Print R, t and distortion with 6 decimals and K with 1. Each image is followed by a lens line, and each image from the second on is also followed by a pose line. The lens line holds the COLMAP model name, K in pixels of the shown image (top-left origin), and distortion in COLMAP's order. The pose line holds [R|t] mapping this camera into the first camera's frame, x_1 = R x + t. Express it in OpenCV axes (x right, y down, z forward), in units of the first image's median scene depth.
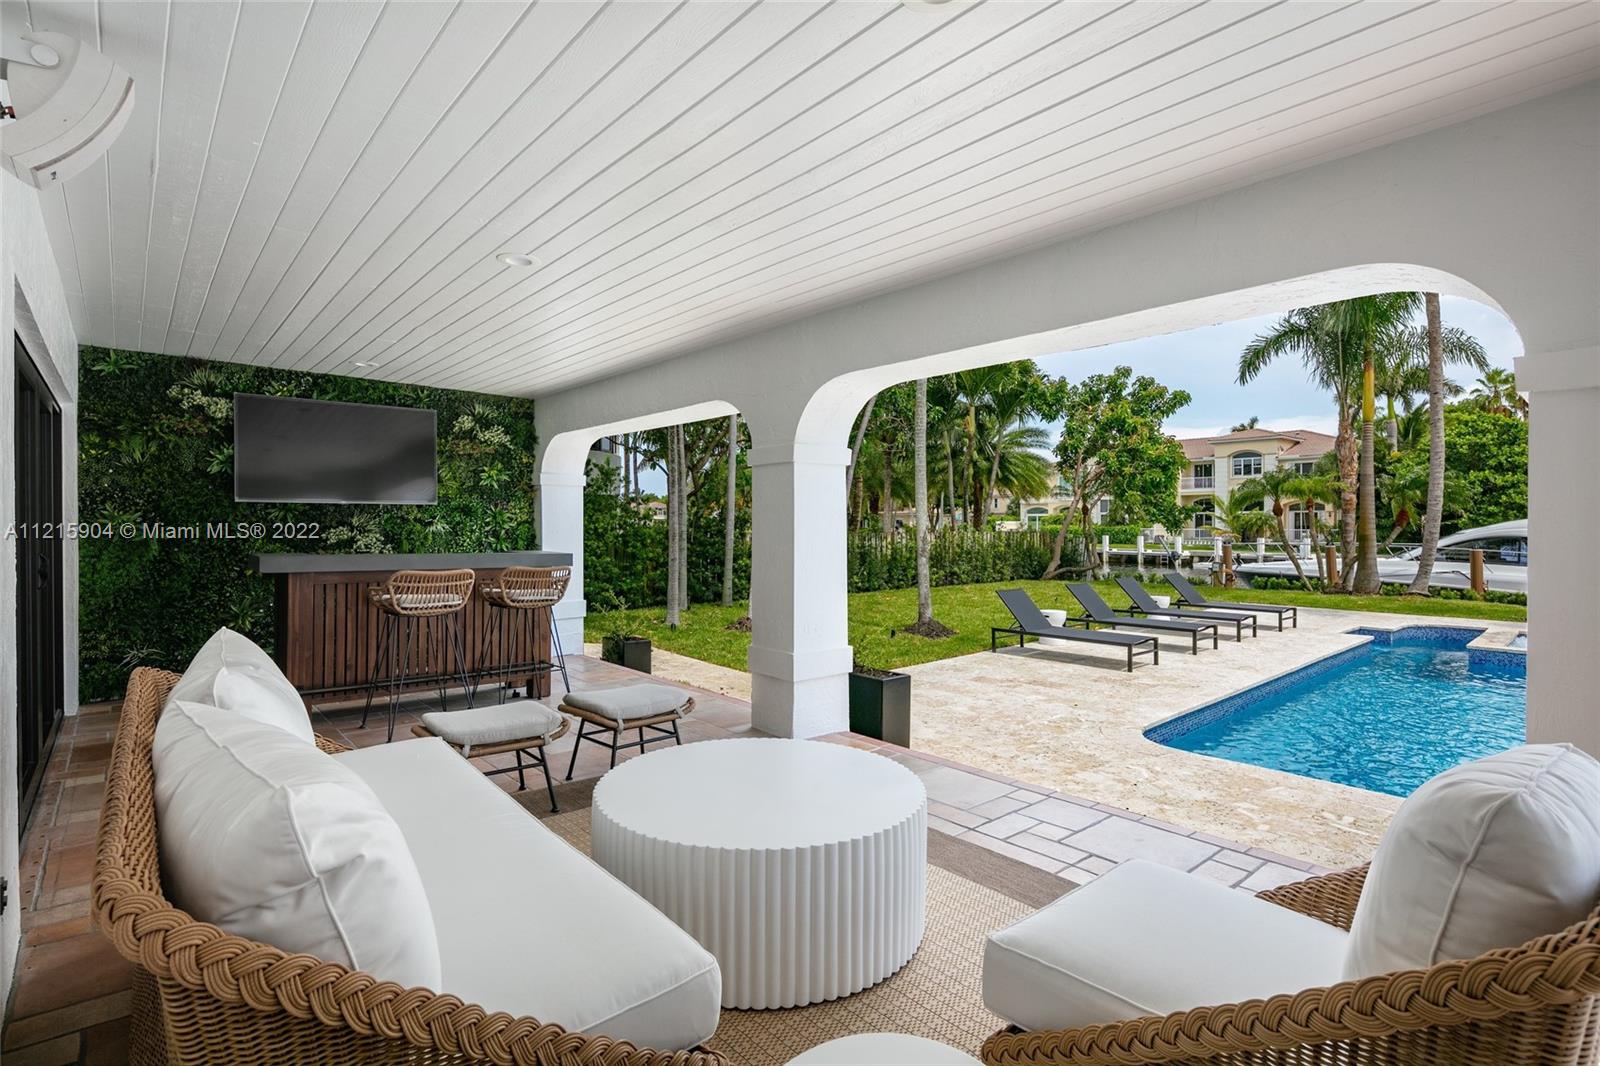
lens RADIAL K [[779.0, 0, 802.4], [0, 779.0, 529.0], [0, 0, 1]] dist [-0.003897, -0.000792]
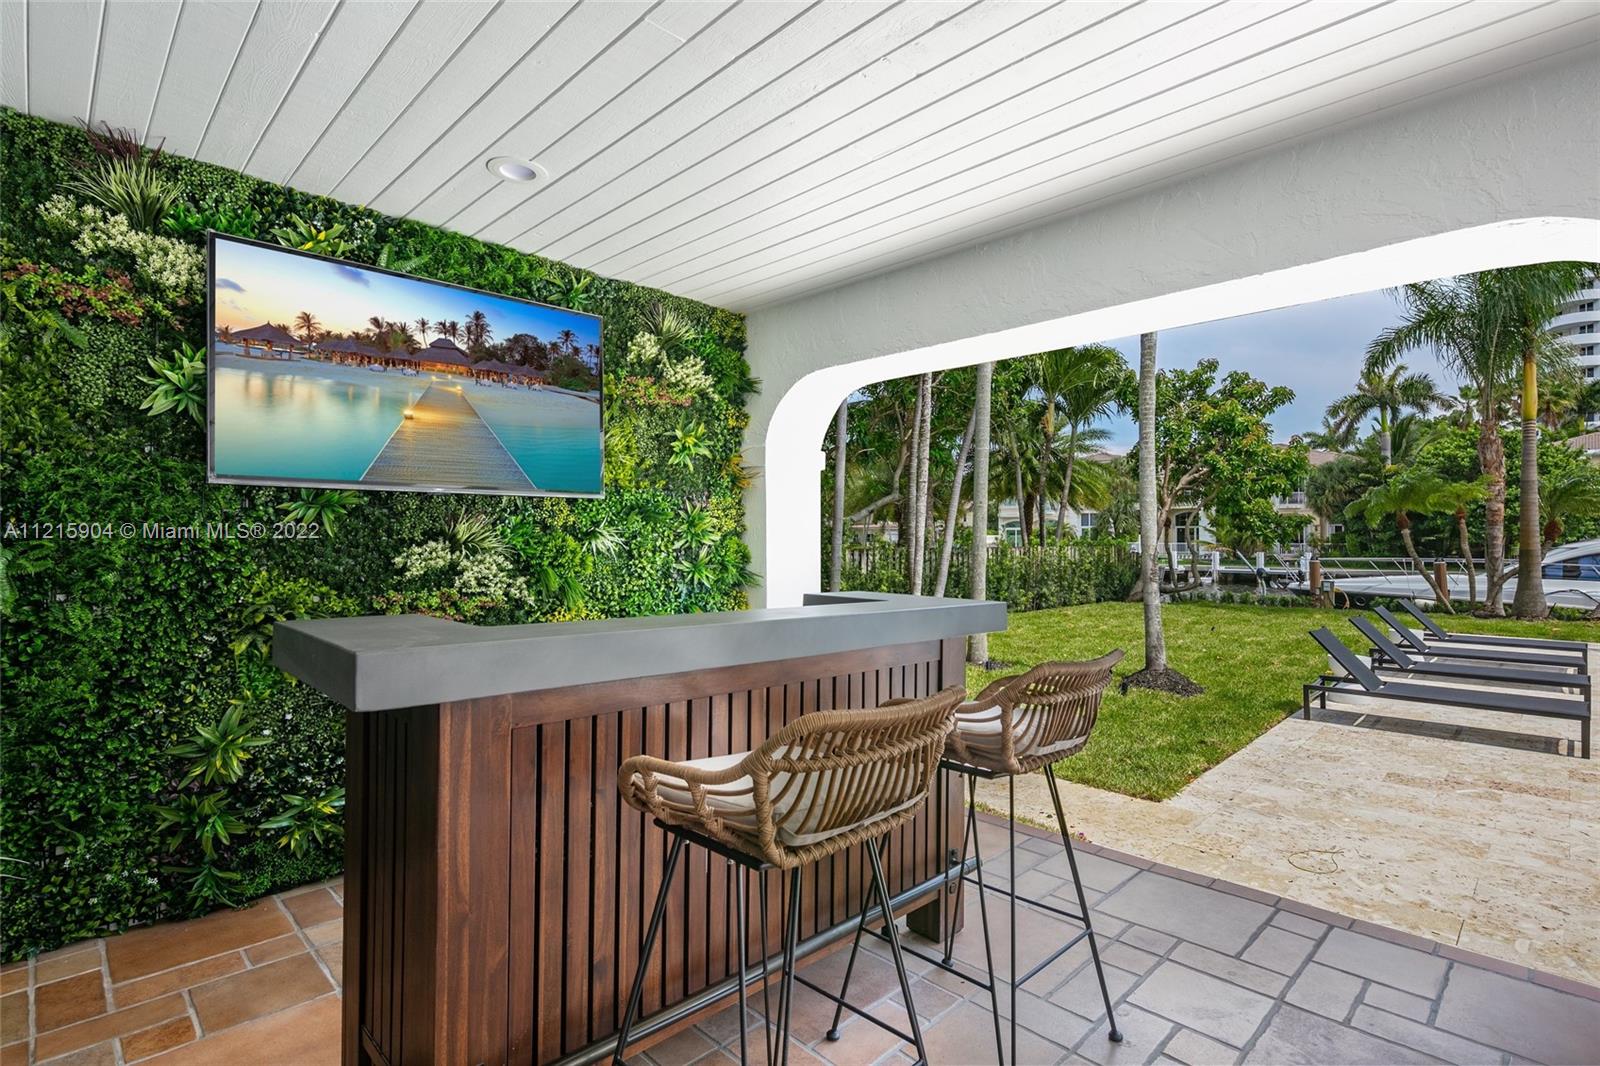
lens RADIAL K [[779.0, 0, 798.2], [0, 779.0, 537.0], [0, 0, 1]] dist [-0.003897, -0.000792]
pose [[0.997959, 0.000875, 0.063845, -0.360868], [-0.000442, 0.999977, -0.006799, -0.002399], [-0.063849, 0.006757, 0.997937, 0.460326]]
